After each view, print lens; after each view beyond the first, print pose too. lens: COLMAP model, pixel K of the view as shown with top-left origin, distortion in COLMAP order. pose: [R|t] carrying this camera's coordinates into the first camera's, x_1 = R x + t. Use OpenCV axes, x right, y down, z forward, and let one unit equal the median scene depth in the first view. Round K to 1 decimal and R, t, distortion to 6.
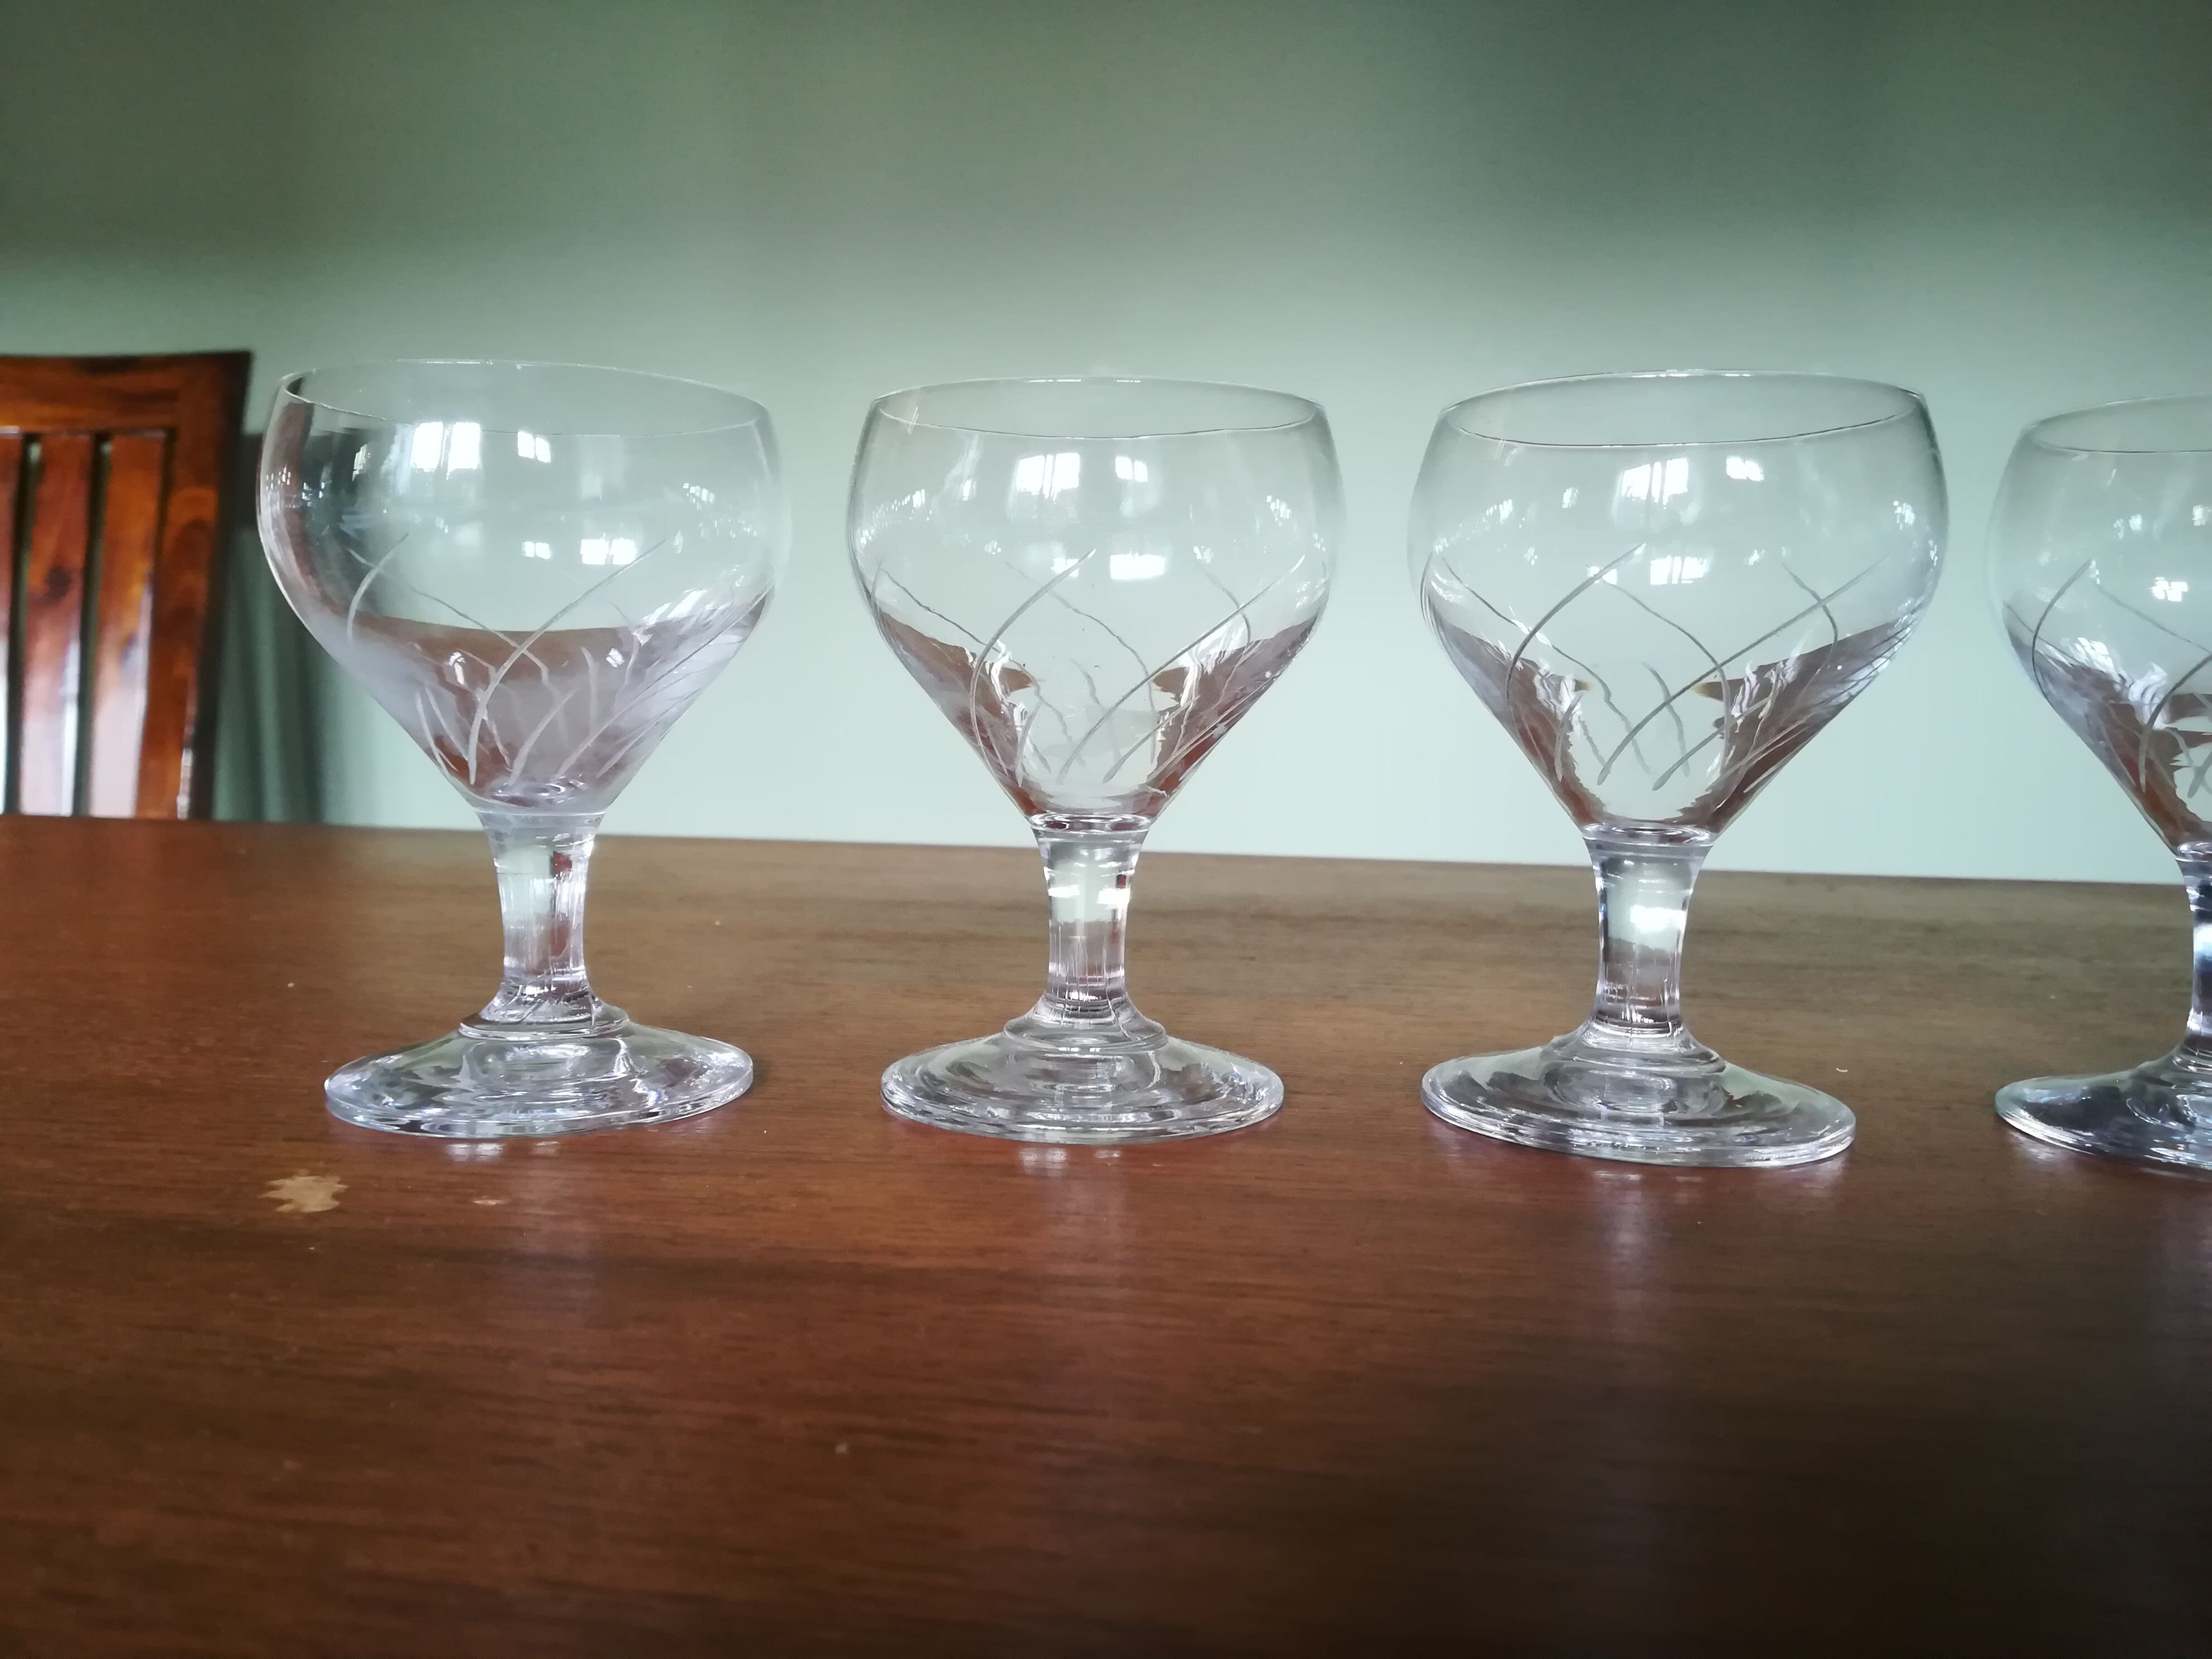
lens RADIAL K [[1713.8, 0, 1106.0], [0, 1713.8, 829.5], [0, 0, 1]] dist [0.026857, -0.056197]
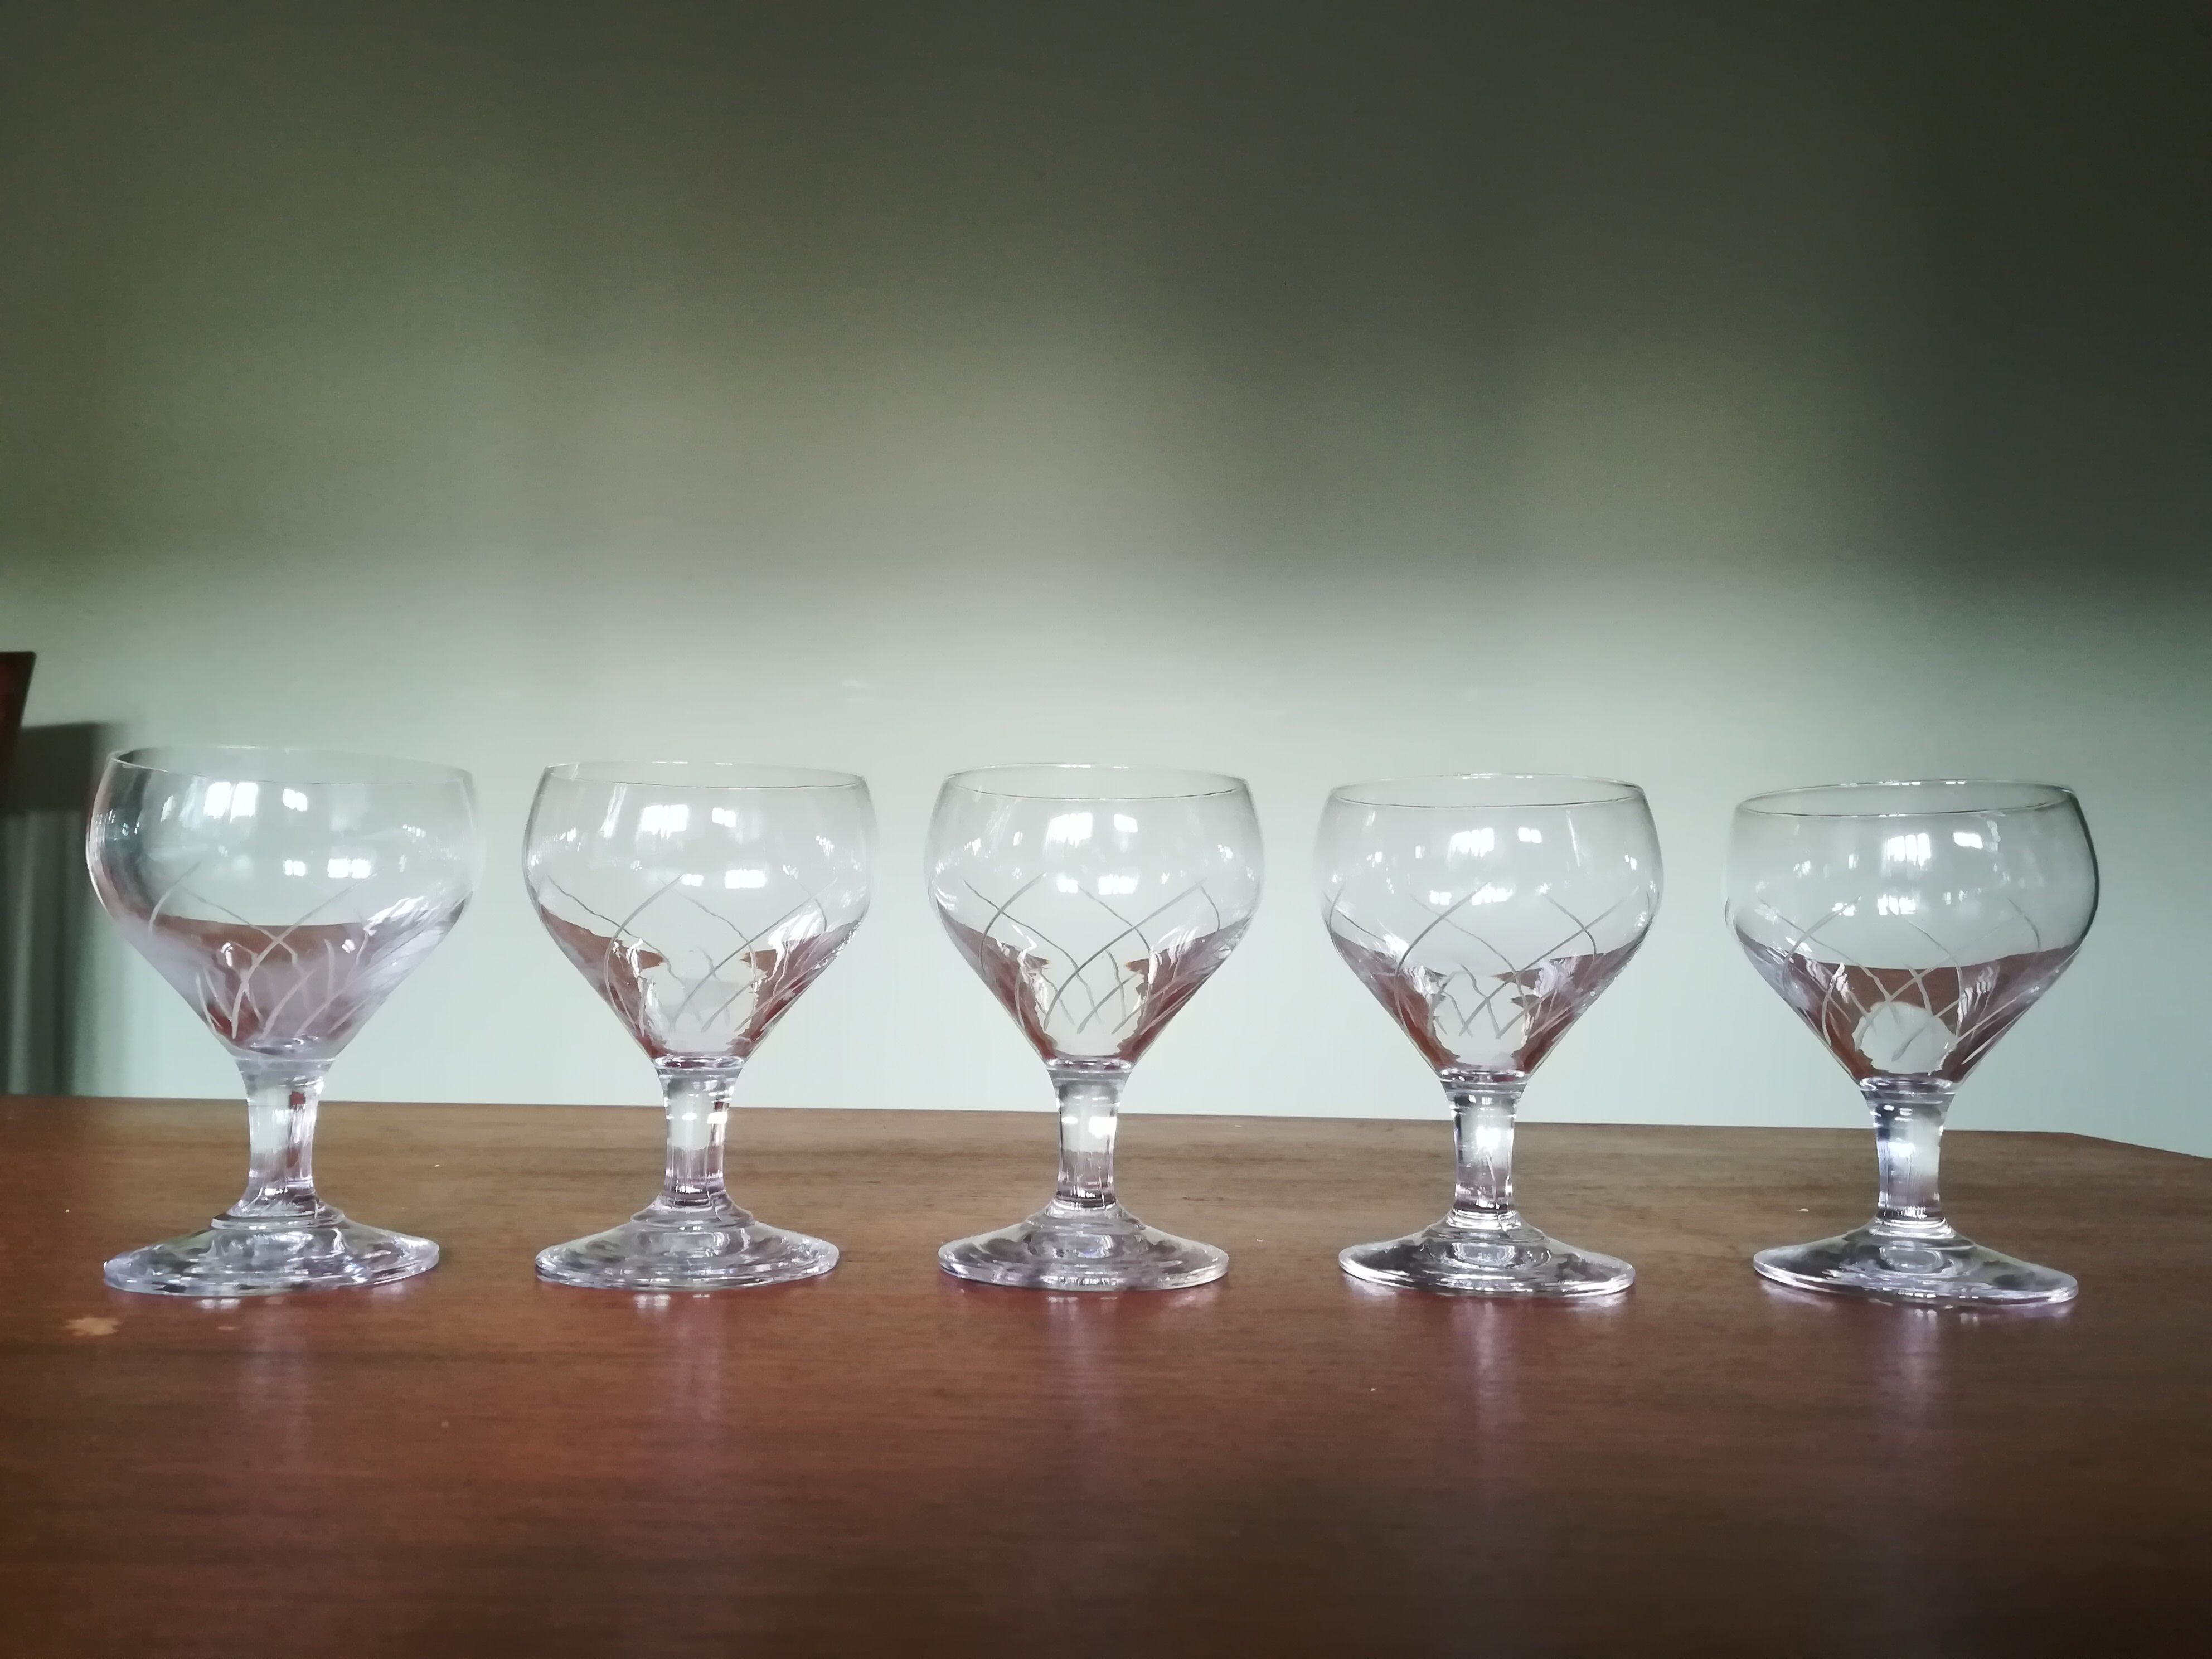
lens RADIAL K [[1713.8, 0, 1106.0], [0, 1713.8, 829.5], [0, 0, 1]] dist [0.026857, -0.056197]
pose [[0.993175, 0.004601, 0.116547, 0.157291], [0.014490, 0.986614, -0.162428, 0.040537], [-0.115734, 0.163008, 0.979813, -0.438892]]
